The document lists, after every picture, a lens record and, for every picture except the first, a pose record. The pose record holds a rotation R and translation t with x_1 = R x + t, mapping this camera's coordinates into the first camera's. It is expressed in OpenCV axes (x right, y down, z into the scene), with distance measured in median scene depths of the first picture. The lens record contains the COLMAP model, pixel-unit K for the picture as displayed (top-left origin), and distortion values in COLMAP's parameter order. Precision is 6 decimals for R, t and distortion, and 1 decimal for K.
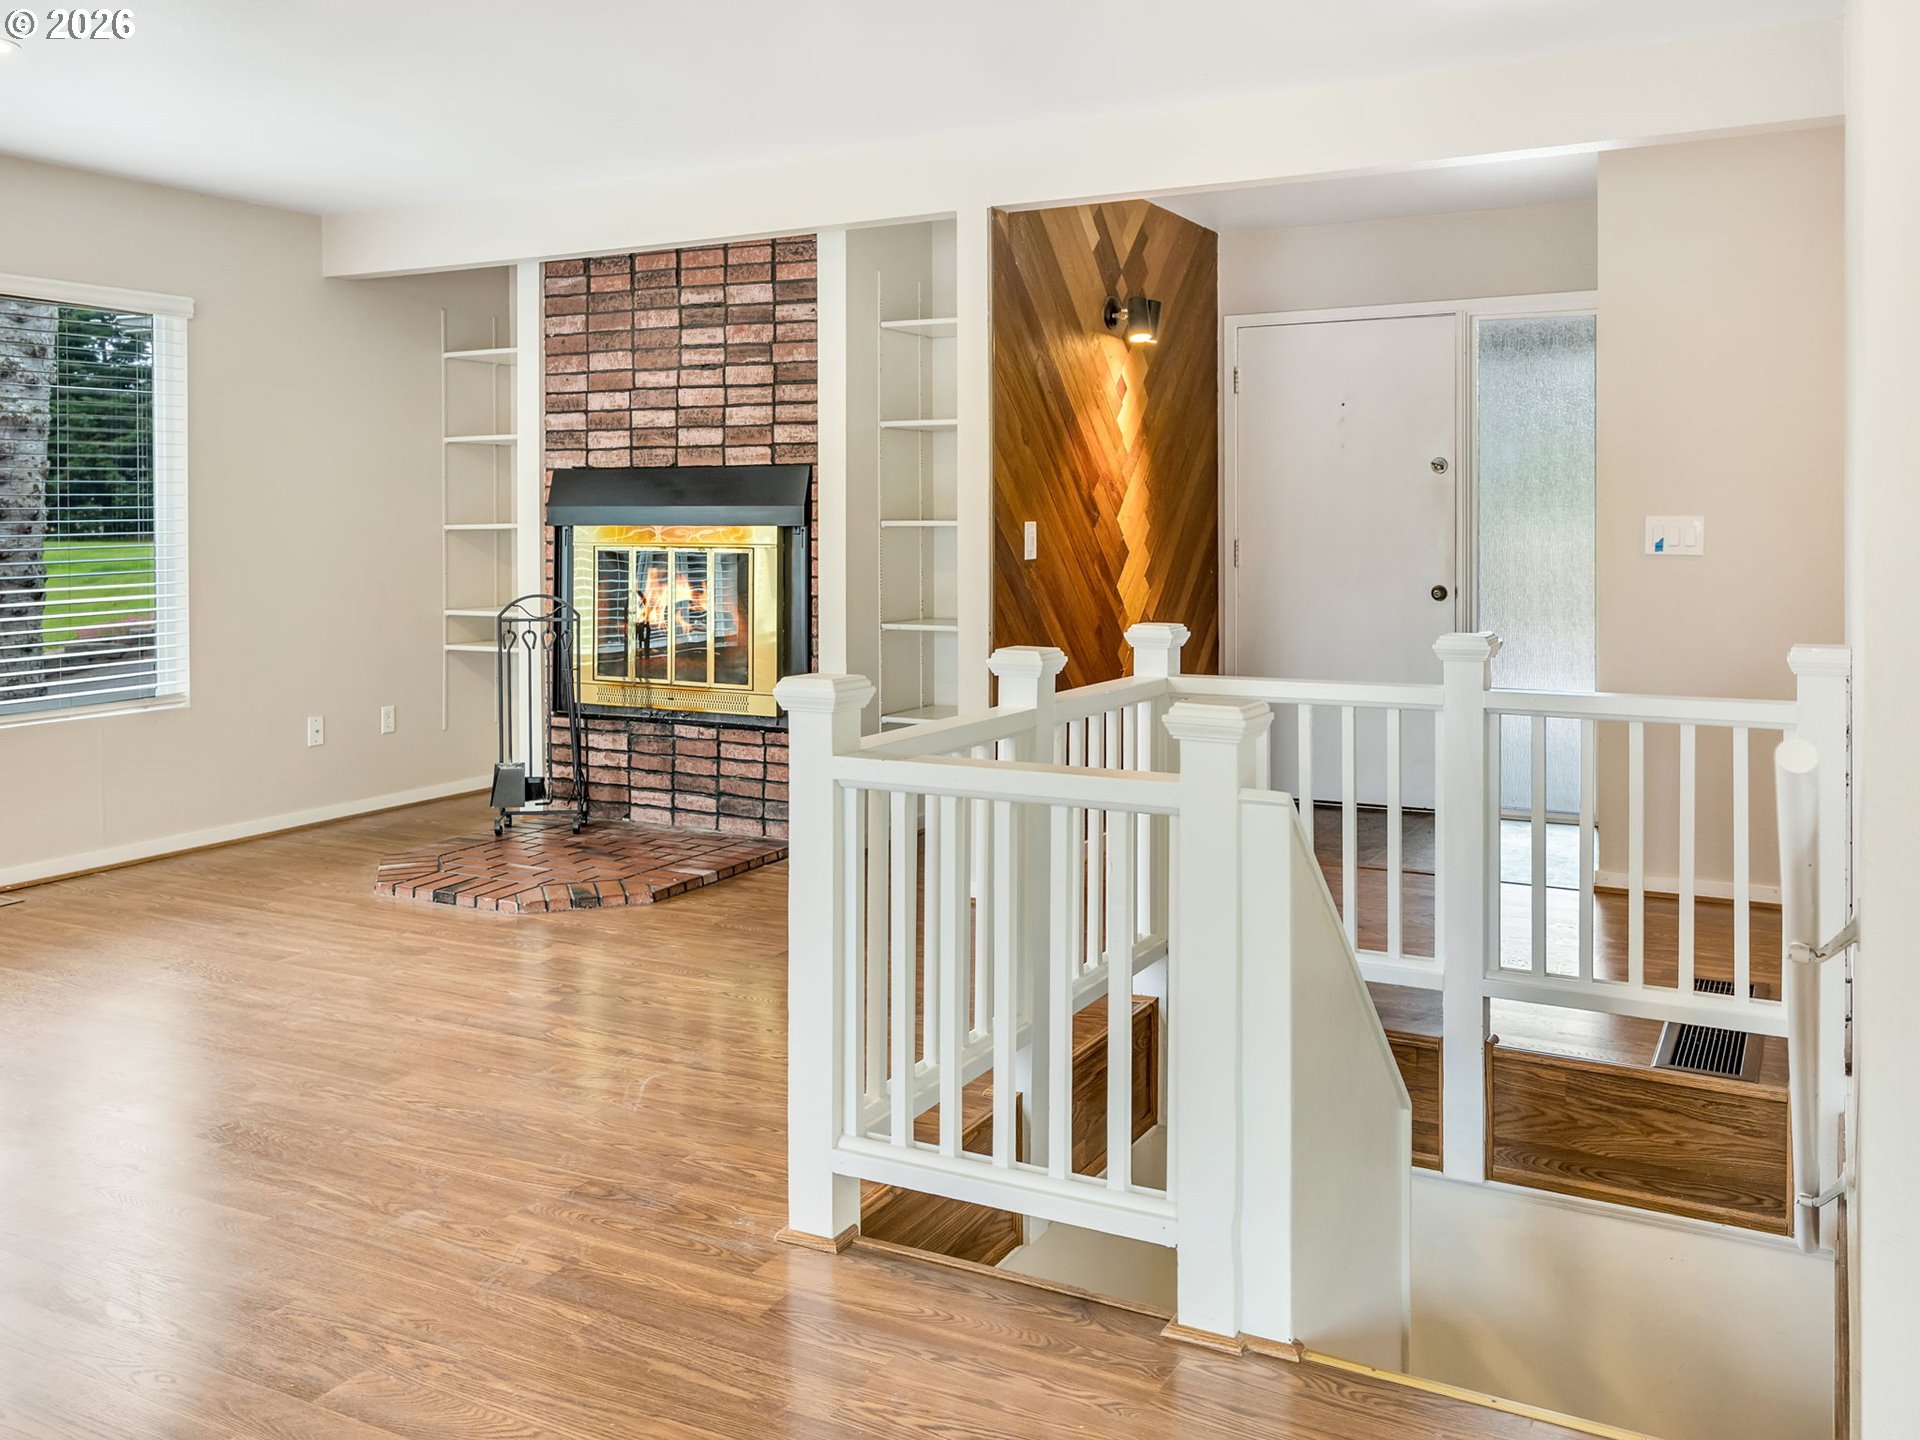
lens RADIAL K [[1644.9, 0, 978.9], [0, 1644.9, 525.1], [0, 0, 1]] dist [-0.024249, 0.037526]
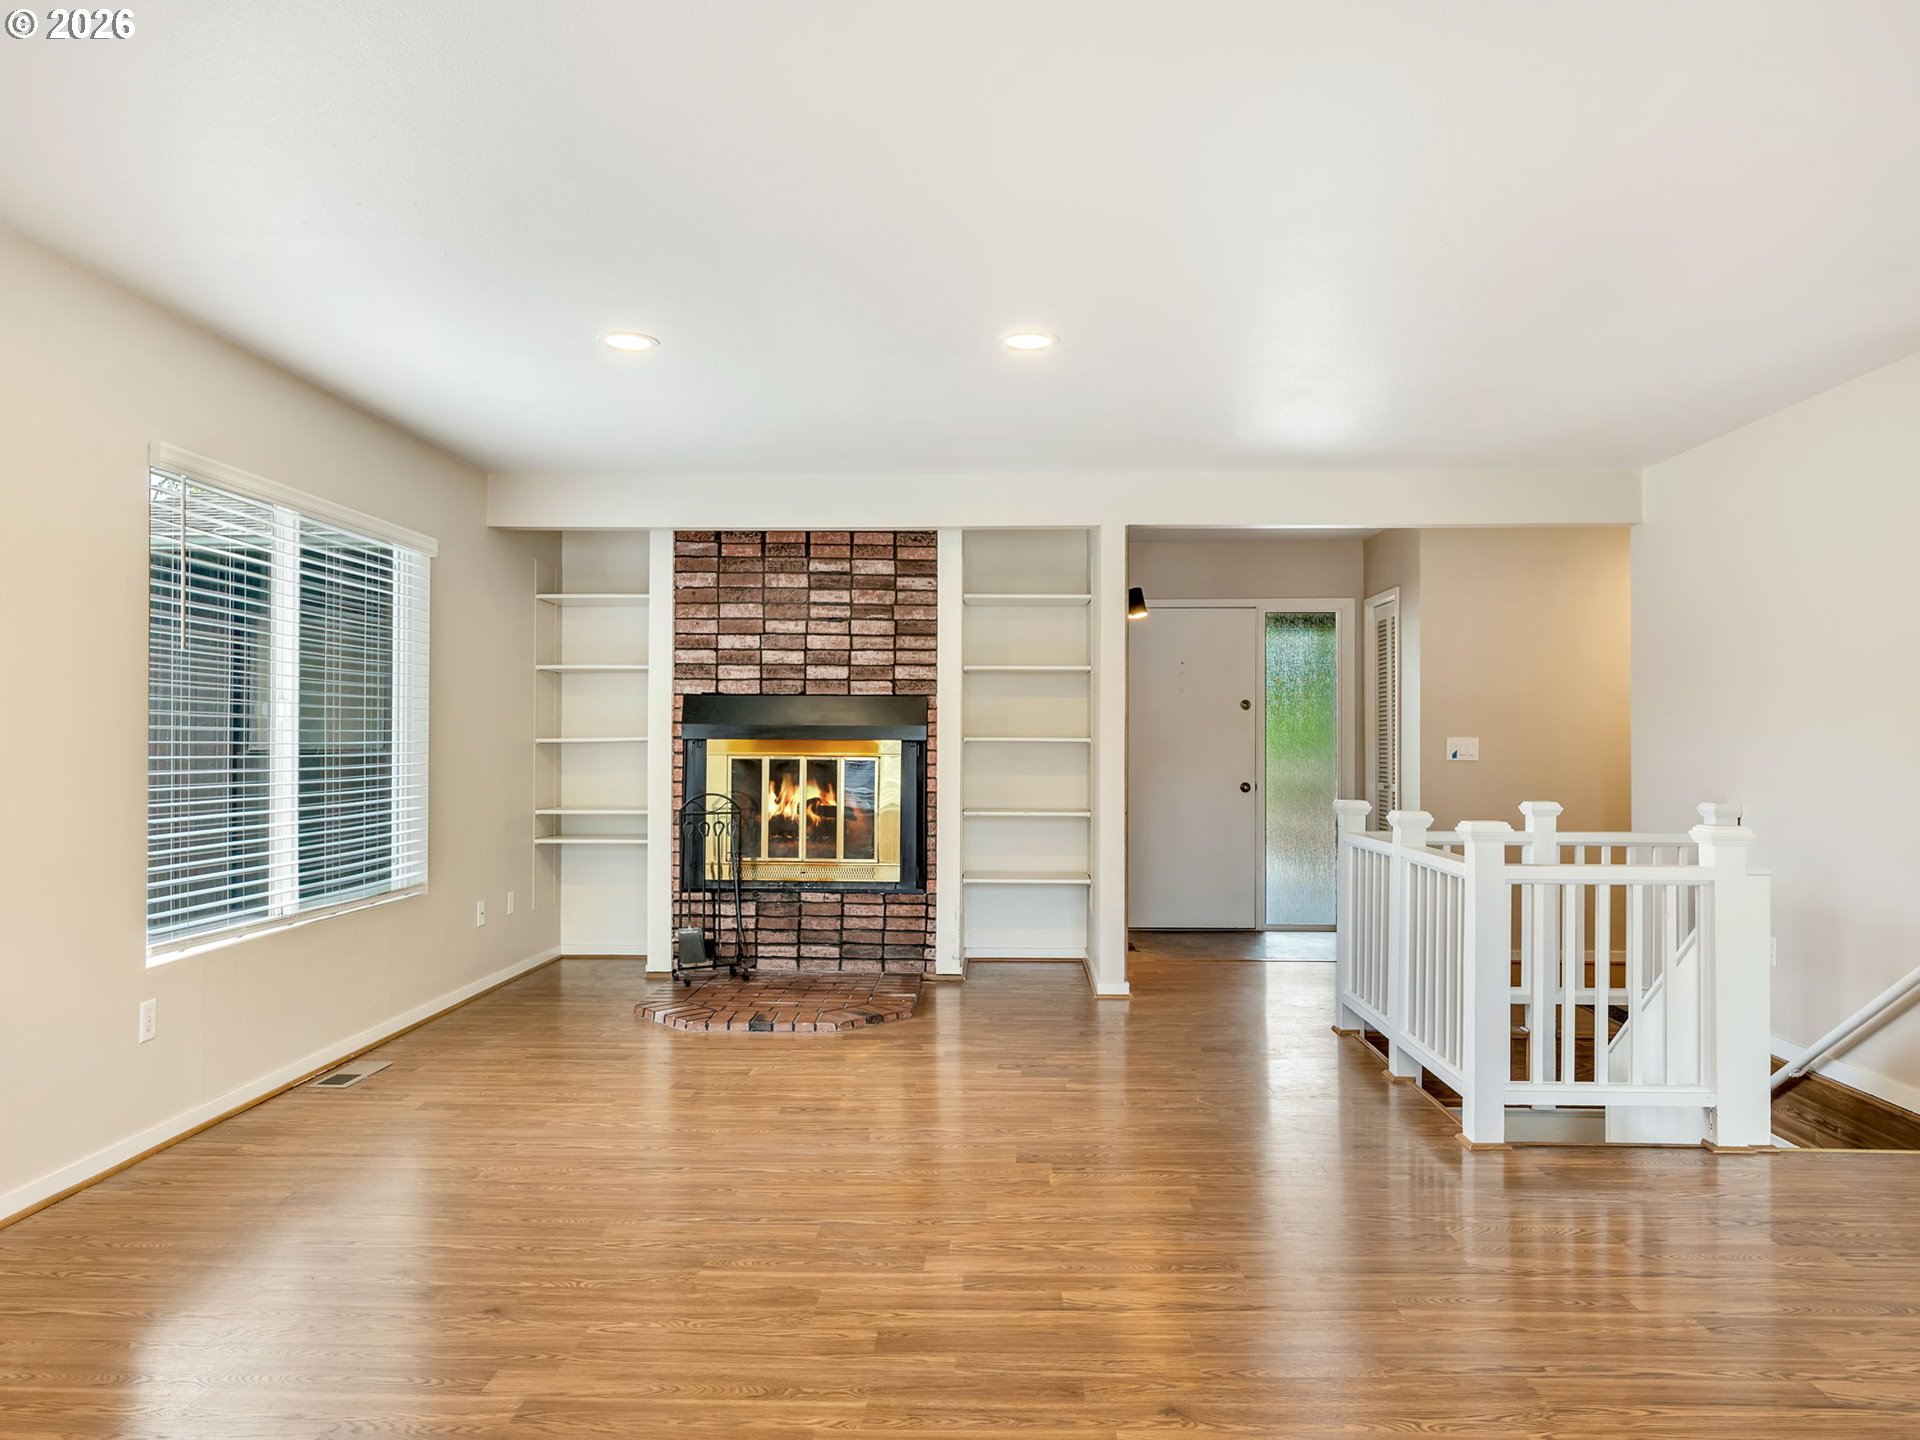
lens RADIAL K [[1340.5, 0, 965.0], [0, 1340.5, 726.4], [0, 0, 1]] dist [0.003326, -0.002477]
pose [[0.898621, 0.012011, 0.438561, -0.538543], [-0.003737, 0.999798, -0.019725, 0.010301], [-0.438709, 0.016086, 0.898485, -0.013438]]
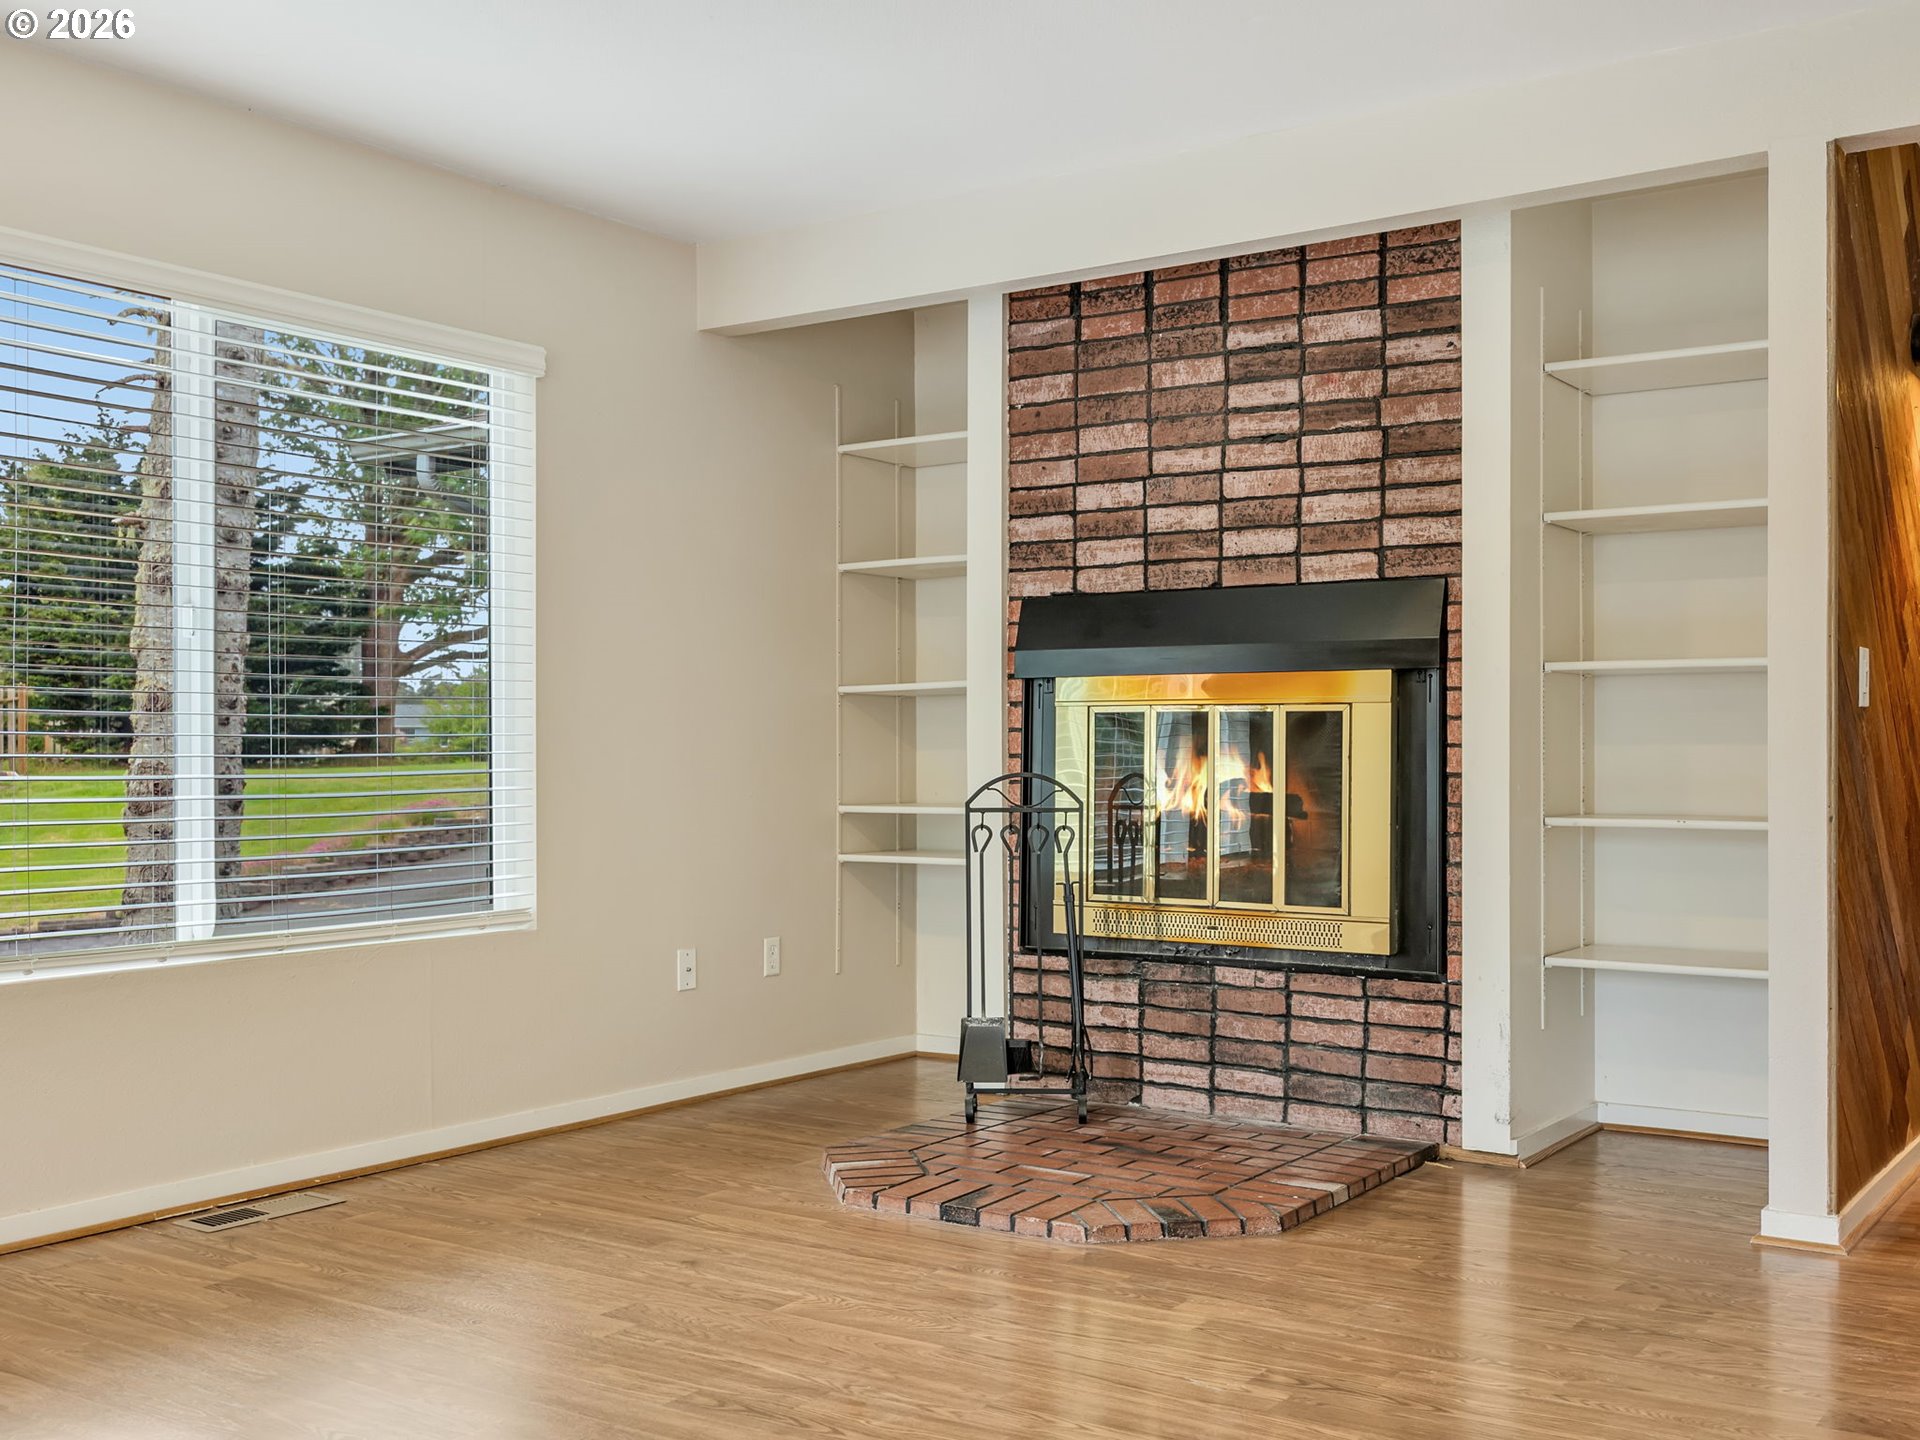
lens RADIAL K [[1974.5, 0, 958.3], [0, 1974.5, 748.0], [0, 0, 1]] dist [0.001716, 0.000000]
pose [[0.992065, 0.002089, -0.125706, -0.189116], [-0.003014, 0.999970, -0.007165, 0.037324], [0.125687, 0.007487, 0.992042, 0.175021]]
